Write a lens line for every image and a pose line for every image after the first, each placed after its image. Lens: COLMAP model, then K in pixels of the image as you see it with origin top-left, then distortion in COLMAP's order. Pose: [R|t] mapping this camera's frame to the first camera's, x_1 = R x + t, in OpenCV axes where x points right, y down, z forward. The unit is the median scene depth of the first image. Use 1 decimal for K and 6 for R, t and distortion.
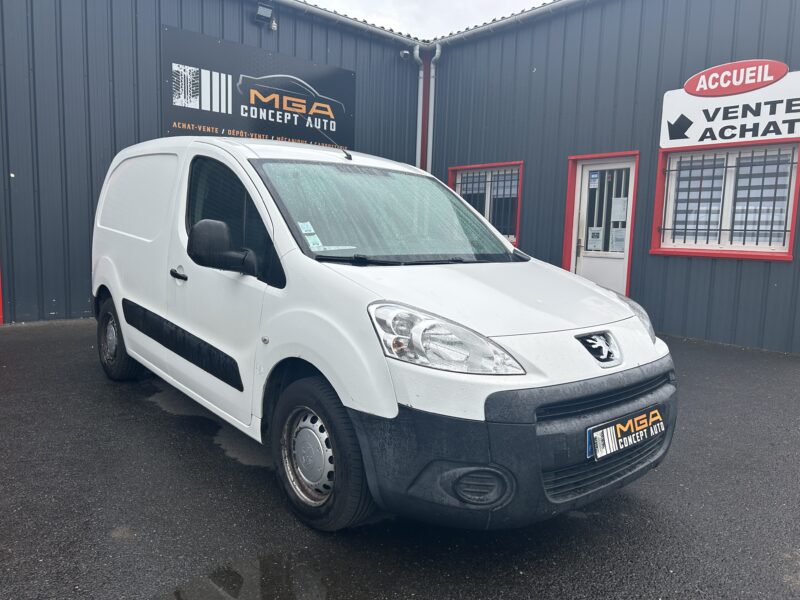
lens RADIAL K [[590.7, 0, 400.0], [0, 590.7, 300.0], [0, 0, 1]] dist [0.000323, -0.005433]
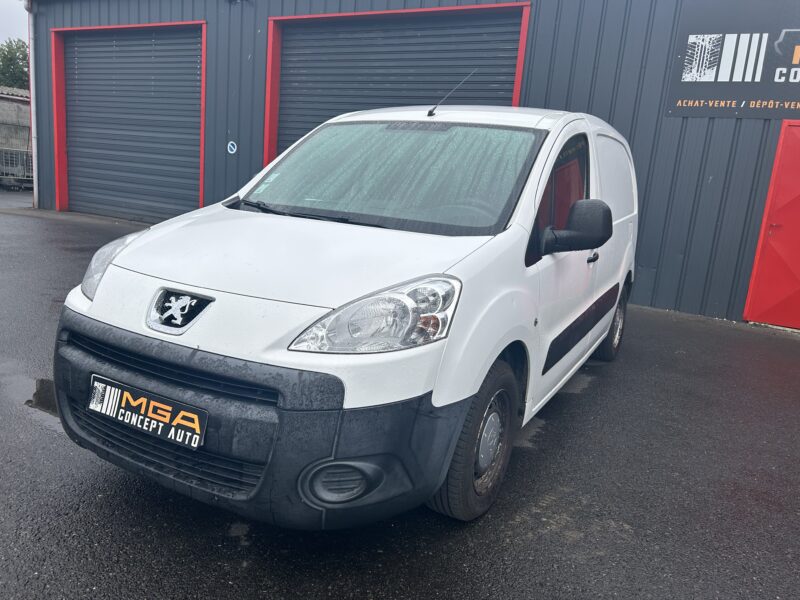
lens RADIAL K [[590.7, 0, 400.0], [0, 590.7, 300.0], [0, 0, 1]] dist [0.000323, -0.005433]
pose [[0.373642, 0.177974, -0.910339, 1.226788], [-0.182811, 0.976300, 0.115836, -0.086303], [0.909380, 0.123139, 0.397322, 0.973134]]
